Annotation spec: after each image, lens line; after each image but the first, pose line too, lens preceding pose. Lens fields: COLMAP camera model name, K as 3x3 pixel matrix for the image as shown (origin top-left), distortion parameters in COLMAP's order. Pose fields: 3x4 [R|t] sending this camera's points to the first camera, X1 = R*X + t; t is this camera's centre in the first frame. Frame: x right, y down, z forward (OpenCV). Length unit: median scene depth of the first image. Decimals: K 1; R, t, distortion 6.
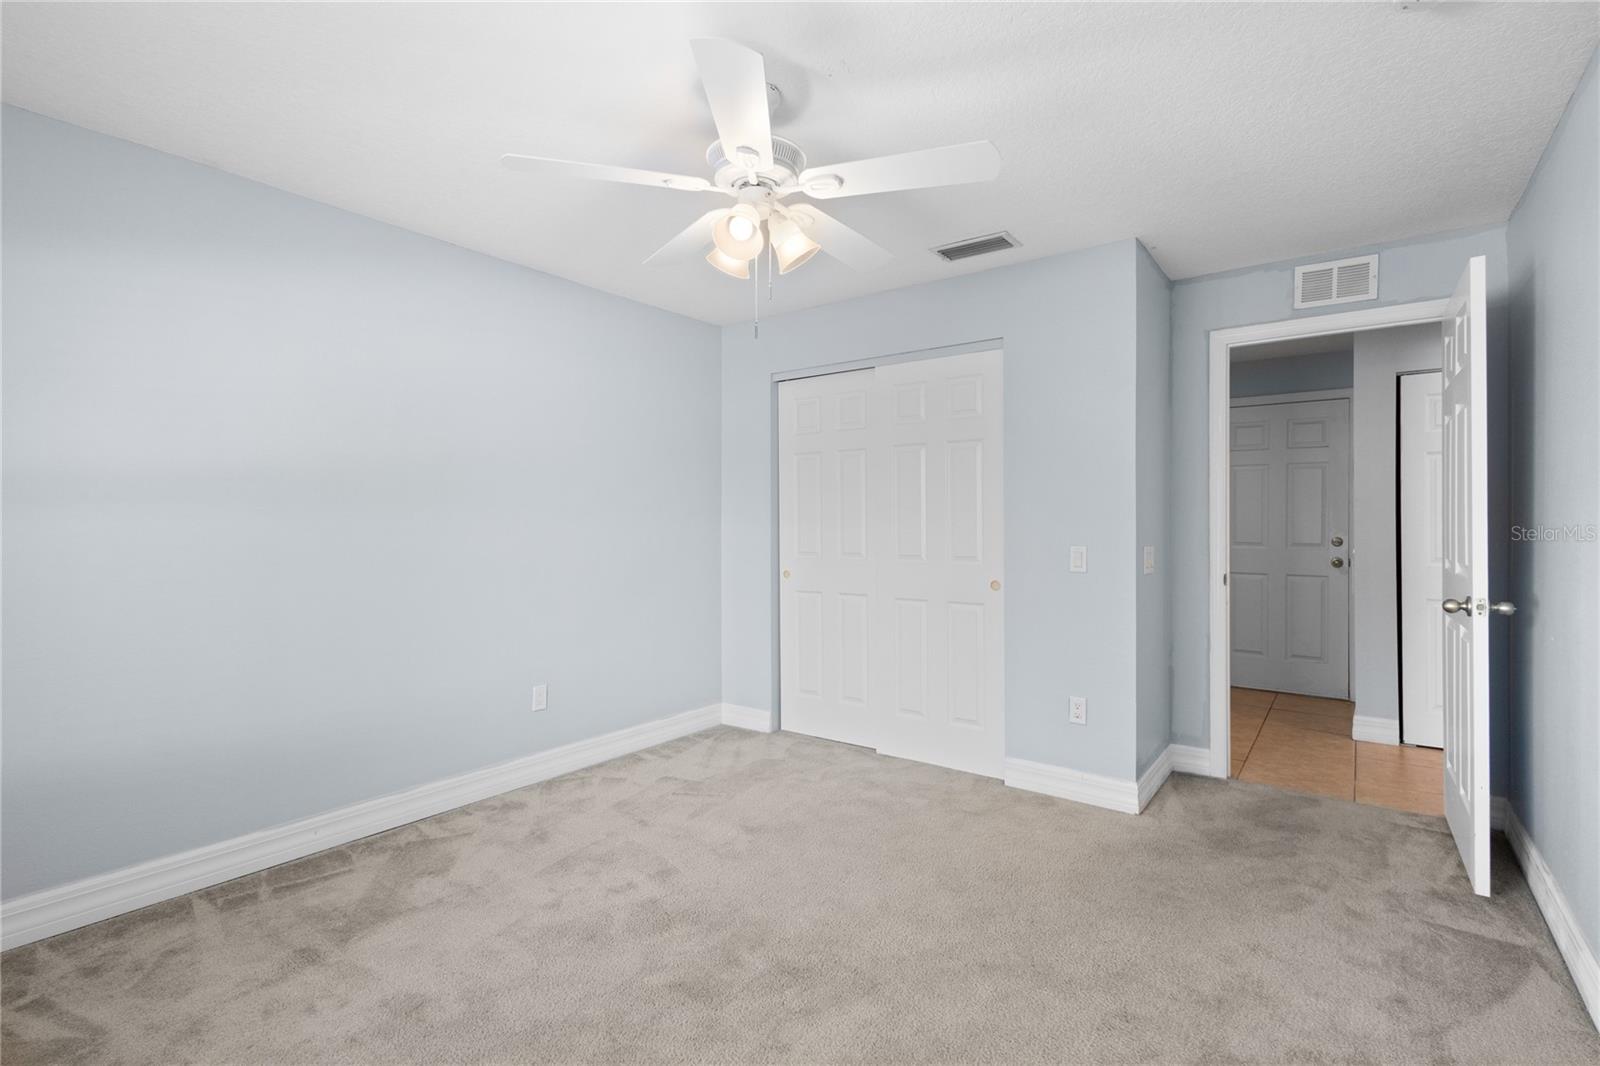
lens RADIAL K [[735.4, 0, 802.2], [0, 735.4, 525.6], [0, 0, 1]] dist [0.009381, -0.001918]
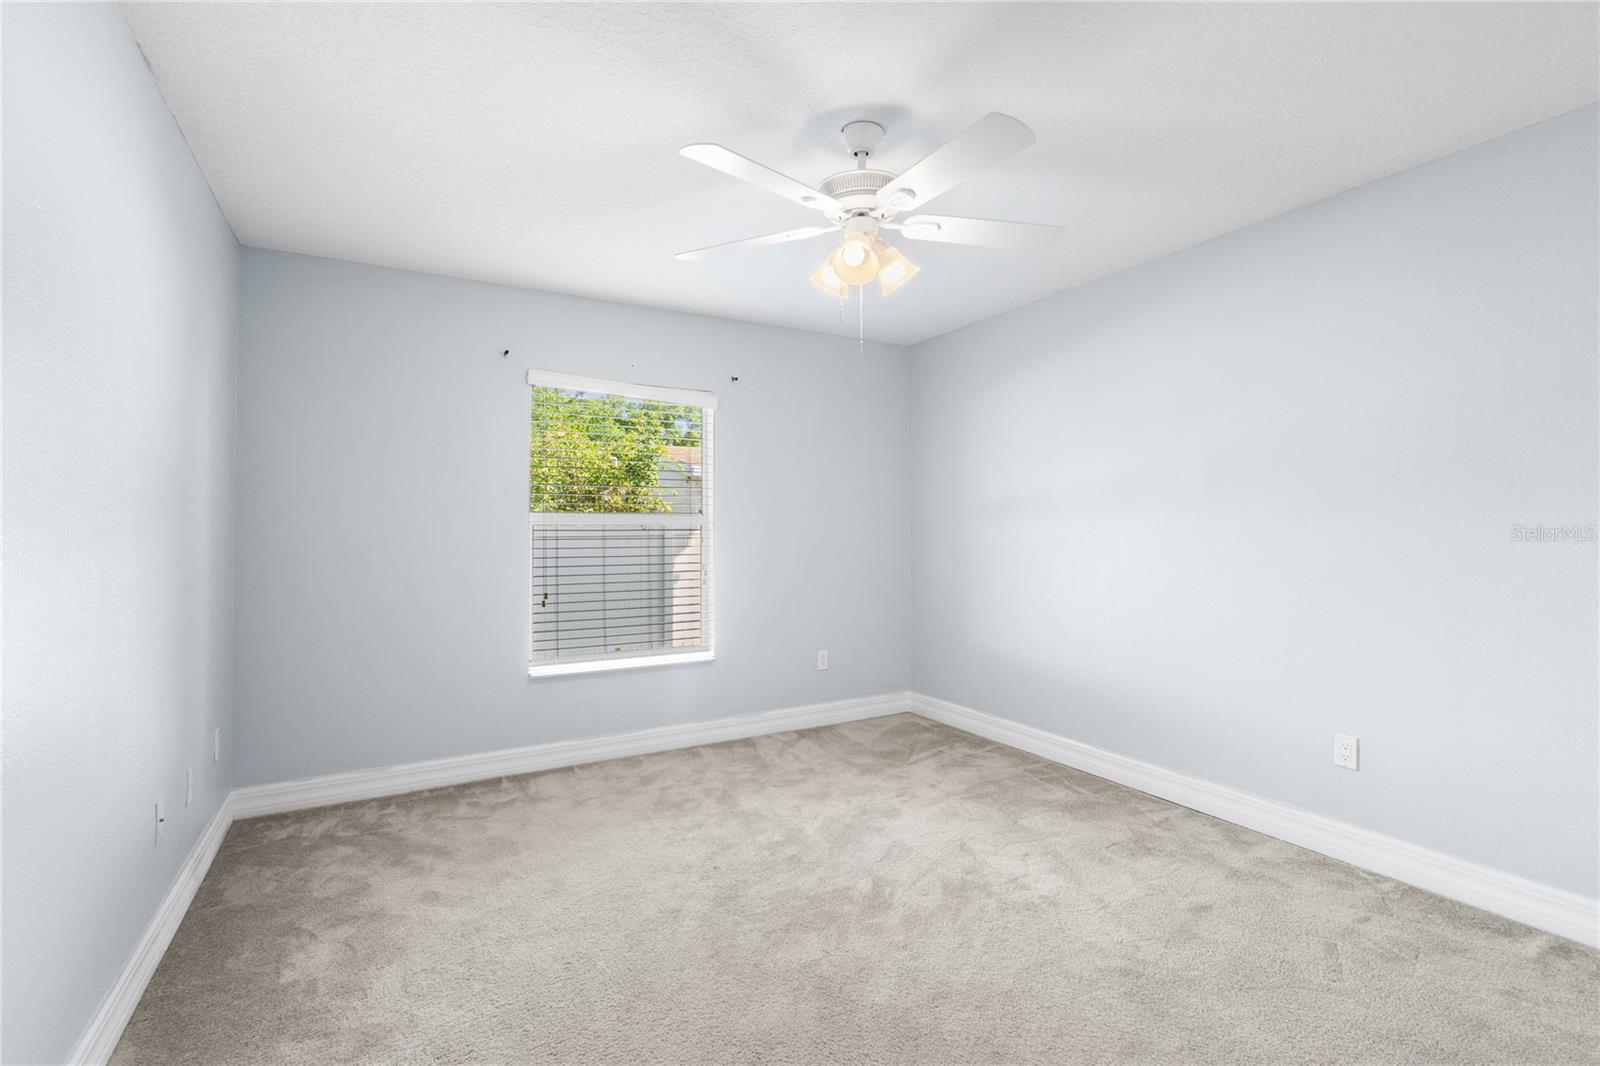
lens RADIAL K [[735.4, 0, 799.7], [0, 735.4, 532.0], [0, 0, 1]] dist [0.009381, -0.001918]
pose [[-0.414955, -0.002966, -0.909837, 0.724084], [0.001471, 0.999991, -0.003931, 0.018629], [0.909841, -0.002970, -0.414947, 1.047791]]
